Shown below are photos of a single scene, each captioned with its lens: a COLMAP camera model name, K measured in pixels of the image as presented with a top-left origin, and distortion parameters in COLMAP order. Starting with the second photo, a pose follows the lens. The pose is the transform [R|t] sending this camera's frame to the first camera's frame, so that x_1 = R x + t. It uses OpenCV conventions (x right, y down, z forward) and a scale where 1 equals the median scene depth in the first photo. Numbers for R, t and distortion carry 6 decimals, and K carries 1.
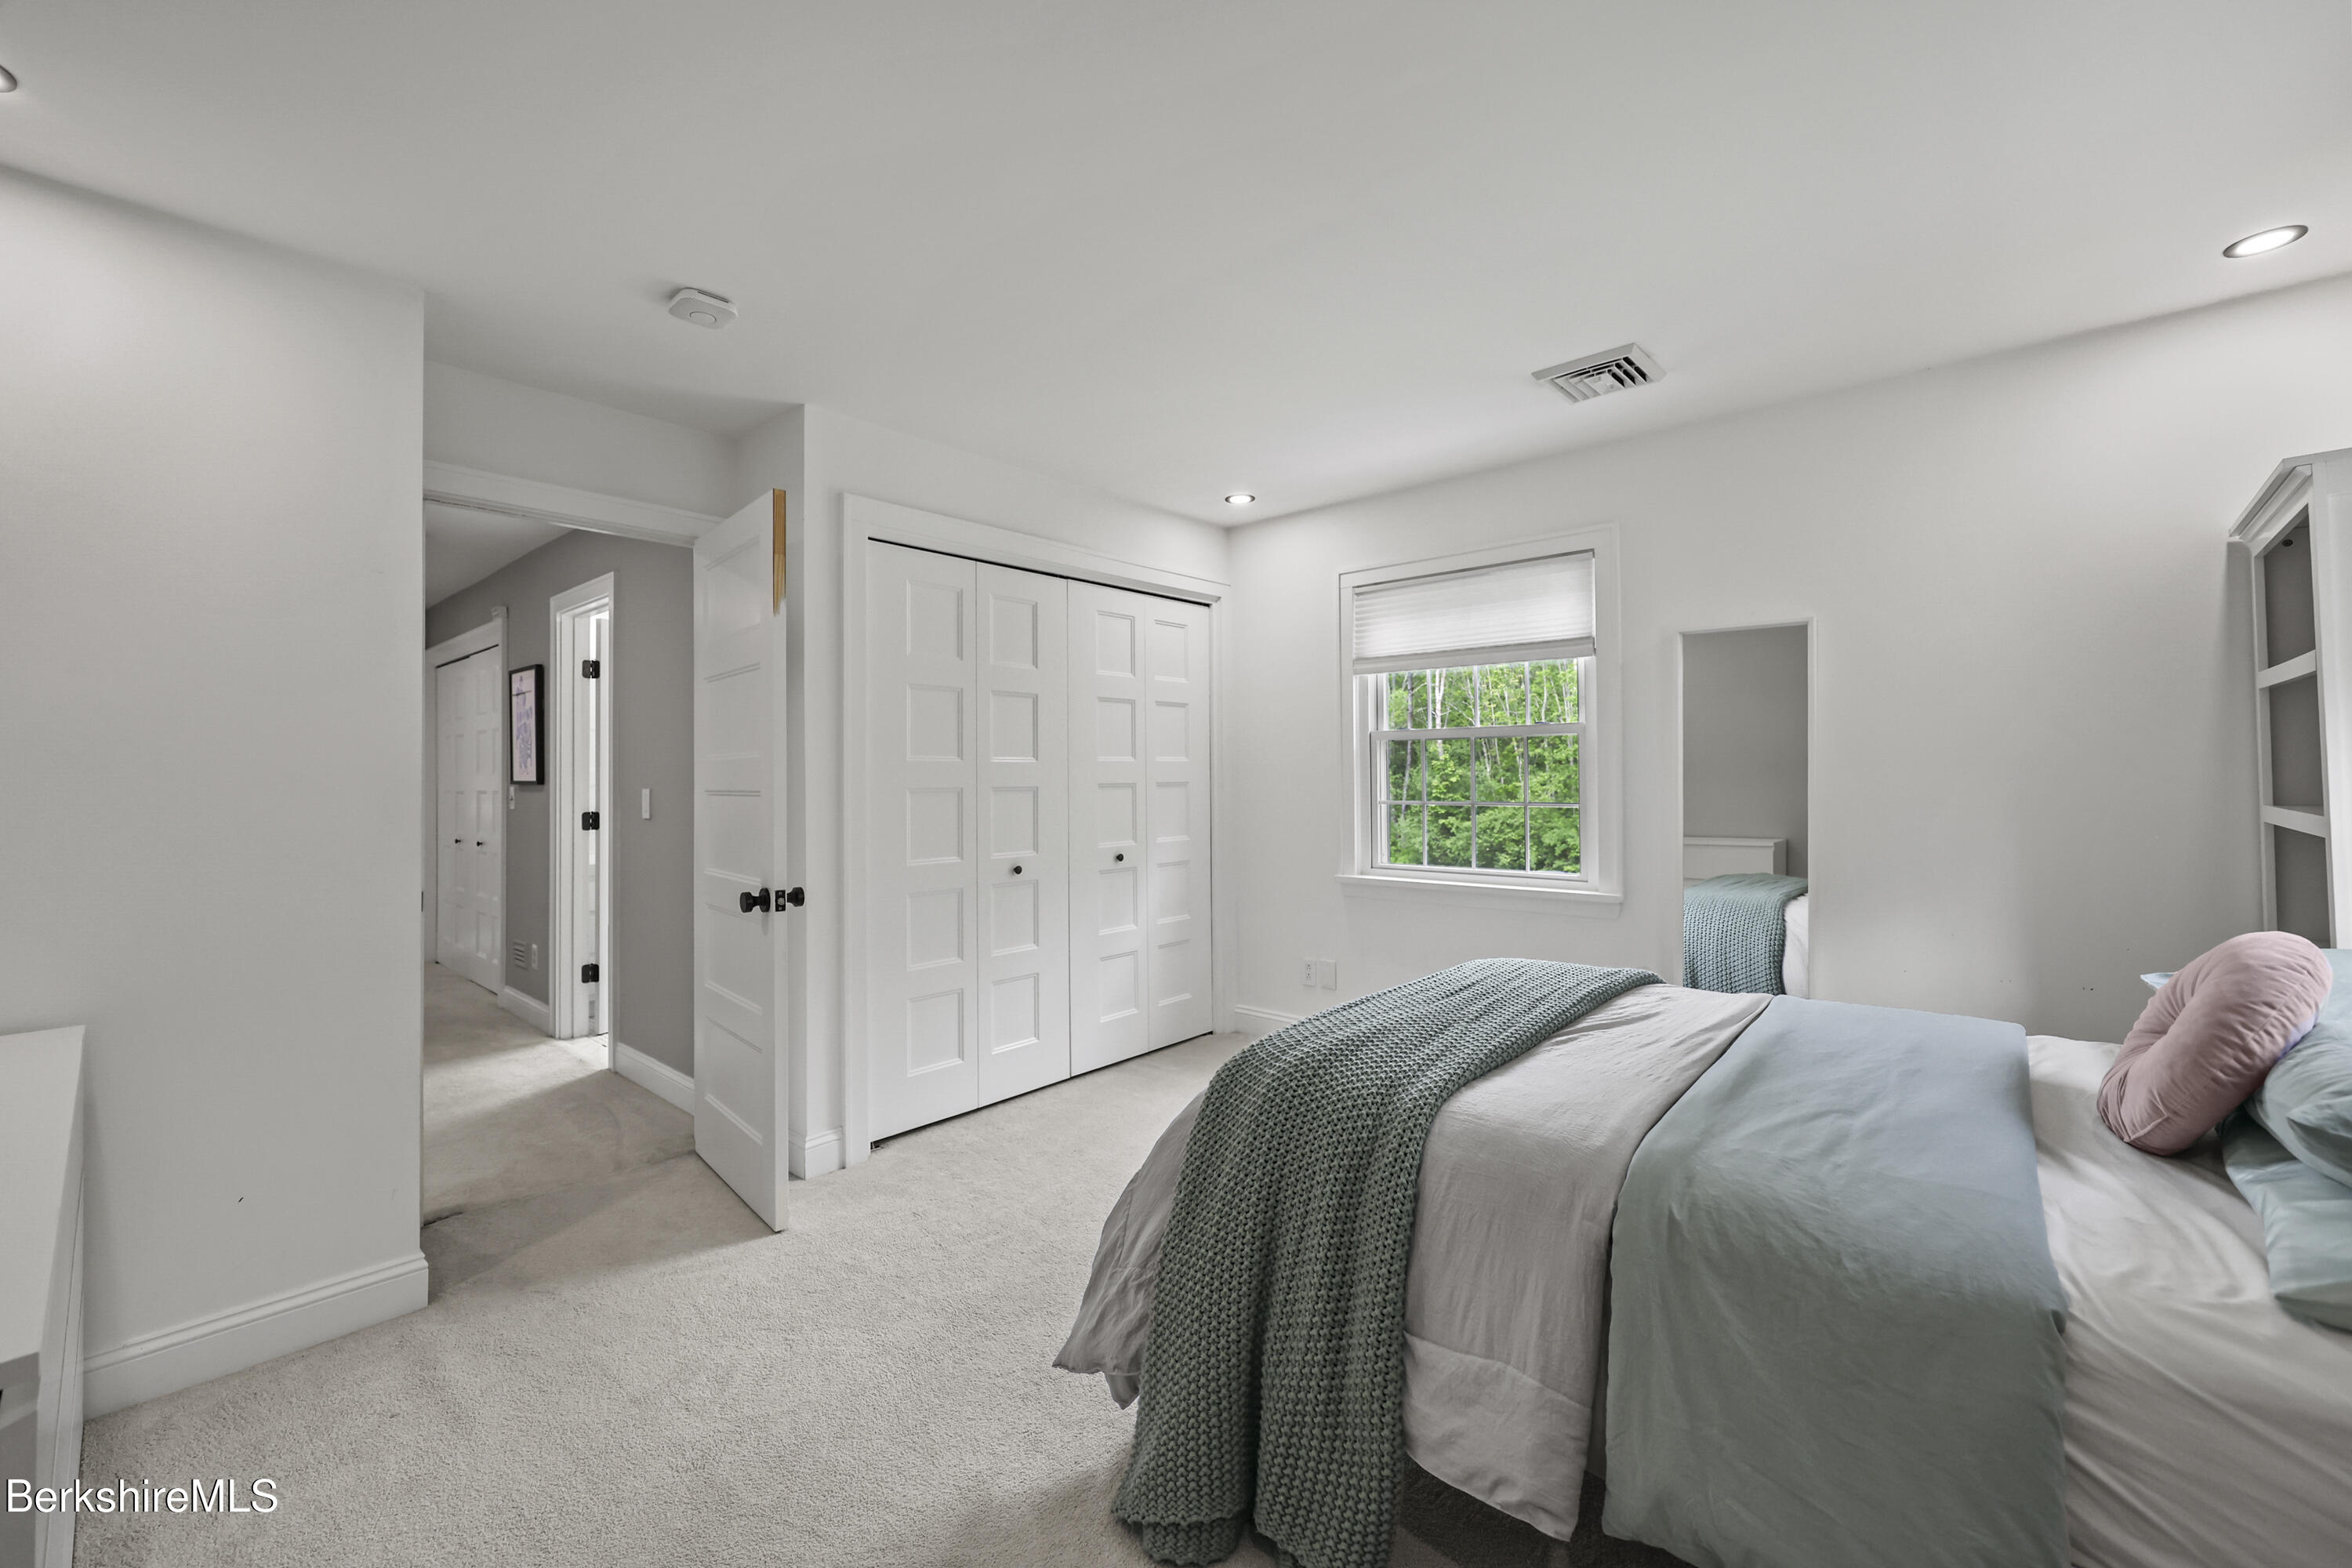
lens RADIAL K [[950.4, 0, 1186.2], [0, 950.4, 763.6], [0, 0, 1]] dist [-0.002165, 0.000162]
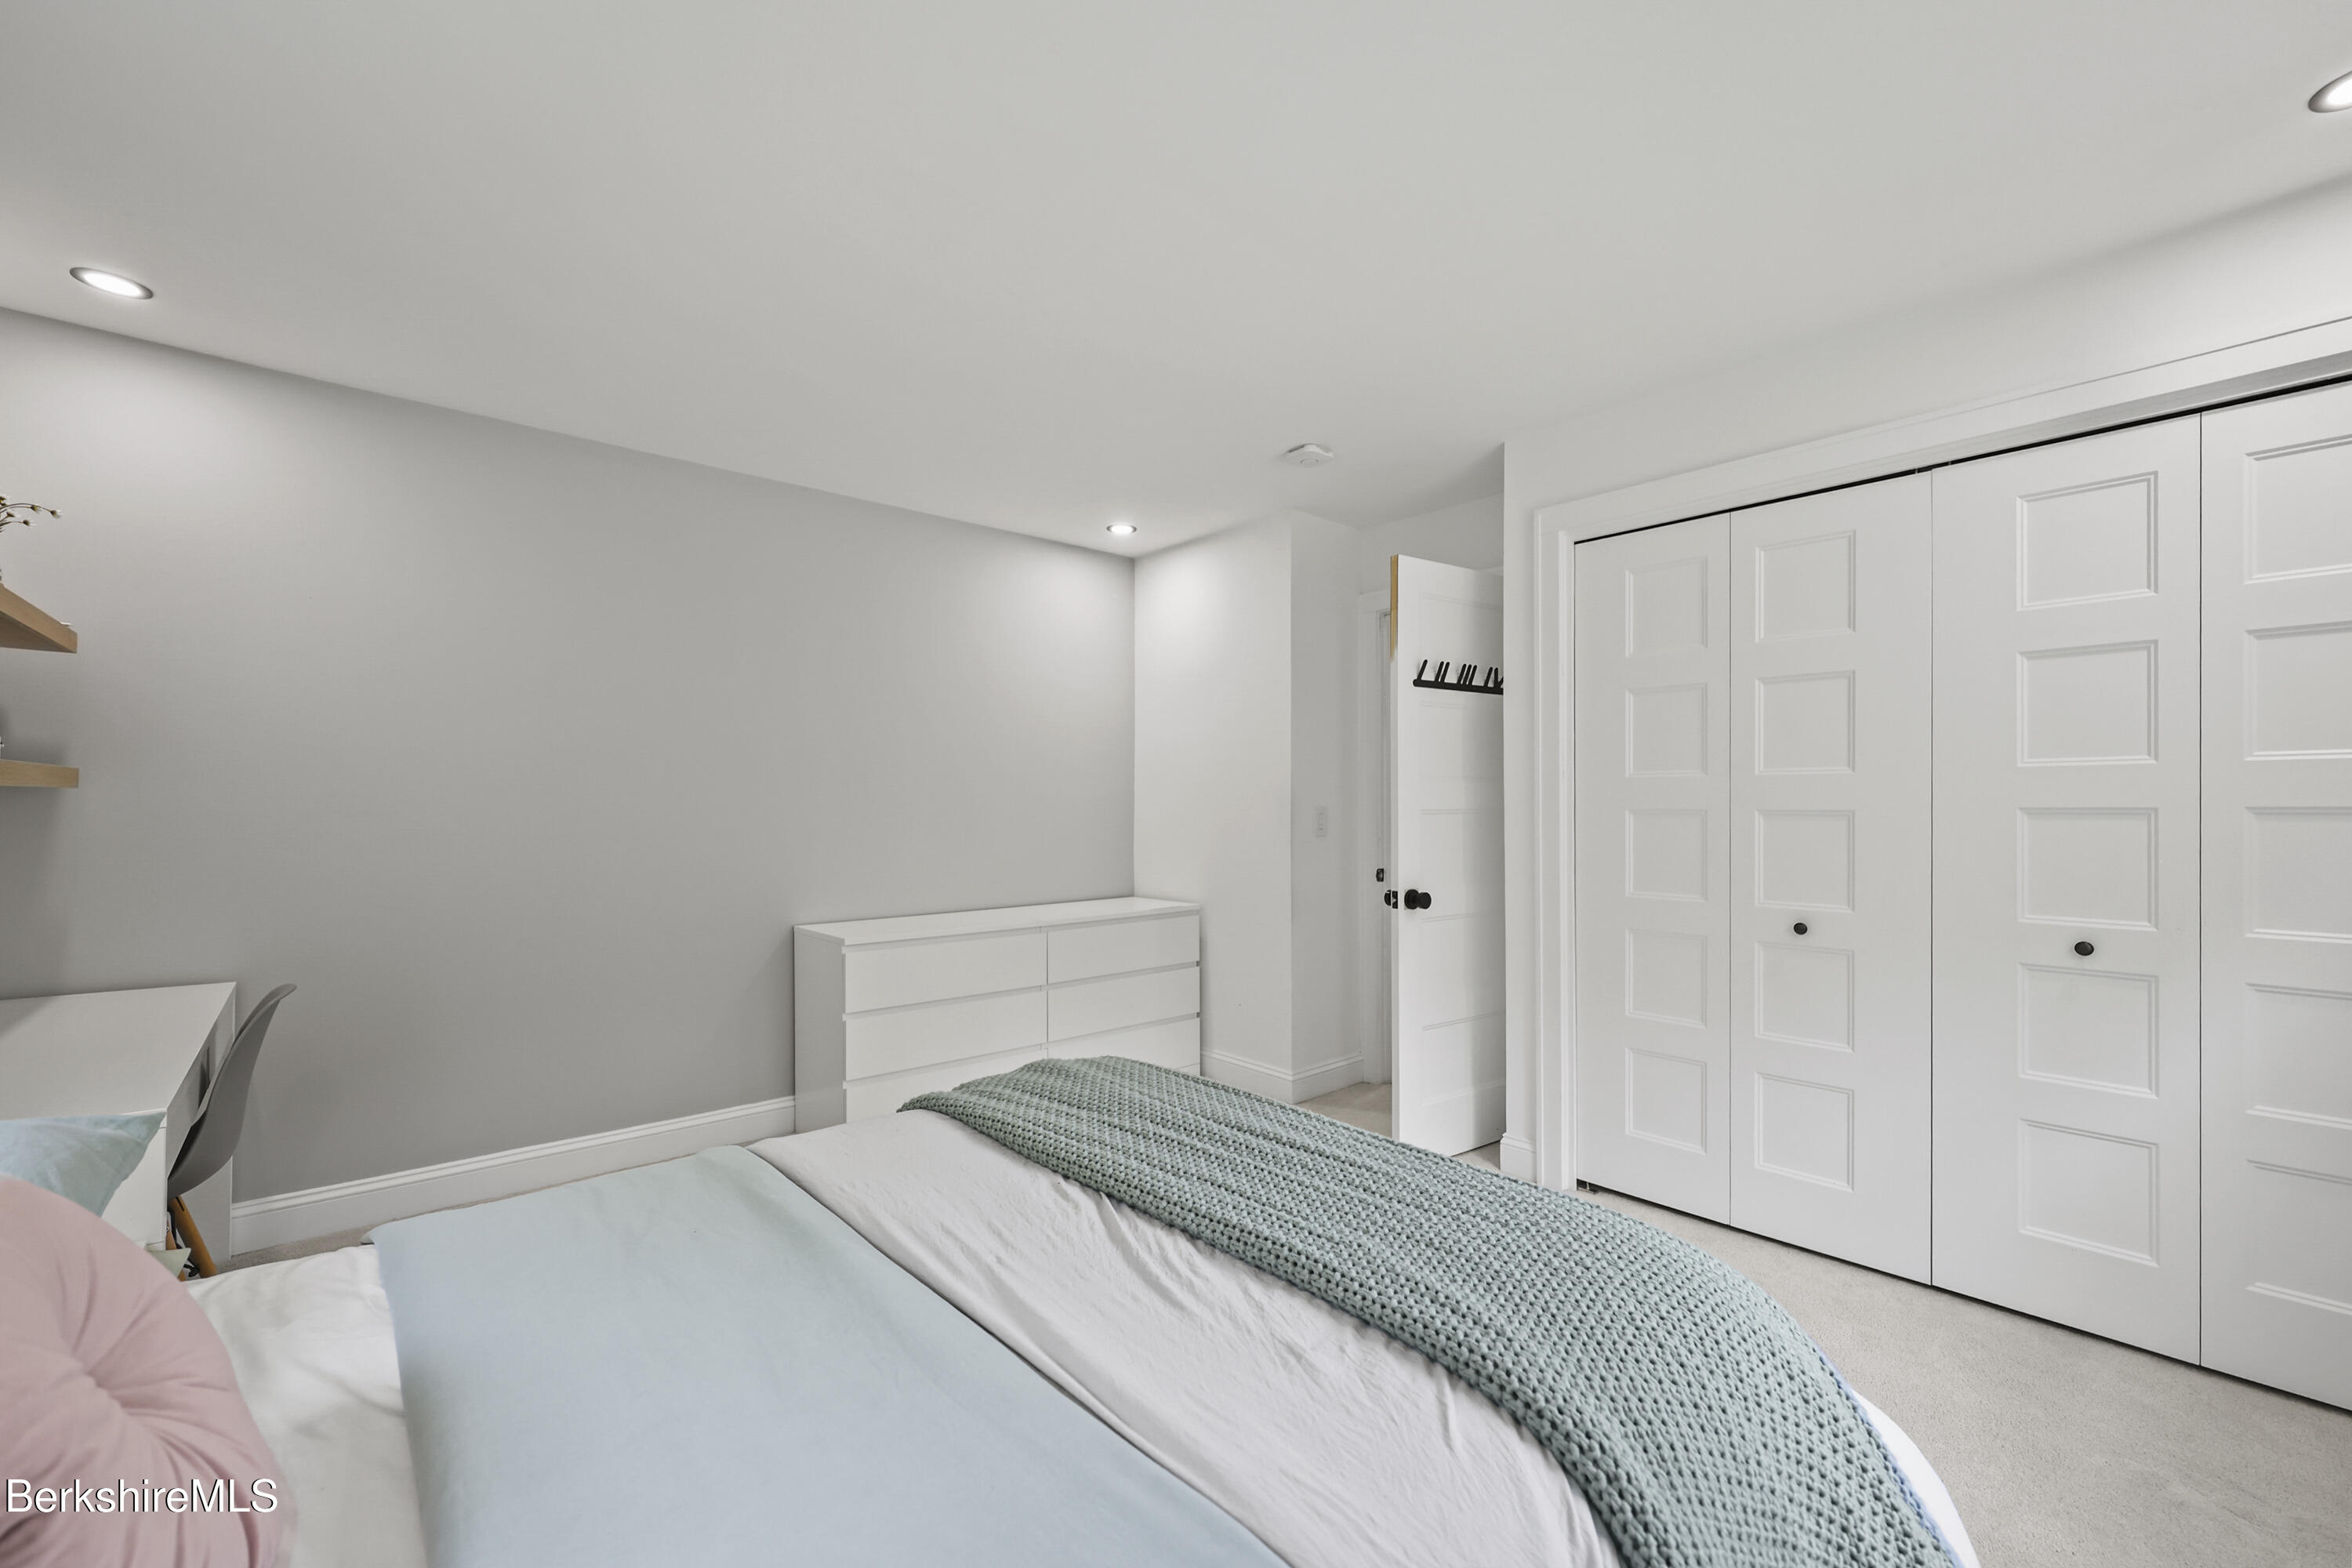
lens RADIAL K [[950.4, 0, 1178.9], [0, 950.4, 806.4], [0, 0, 1]] dist [-0.002165, 0.000162]
pose [[-0.126070, 0.011933, -0.991950, 0.560675], [0.015340, 0.999832, 0.010079, 0.007740], [0.991903, -0.013946, -0.126231, 0.618439]]
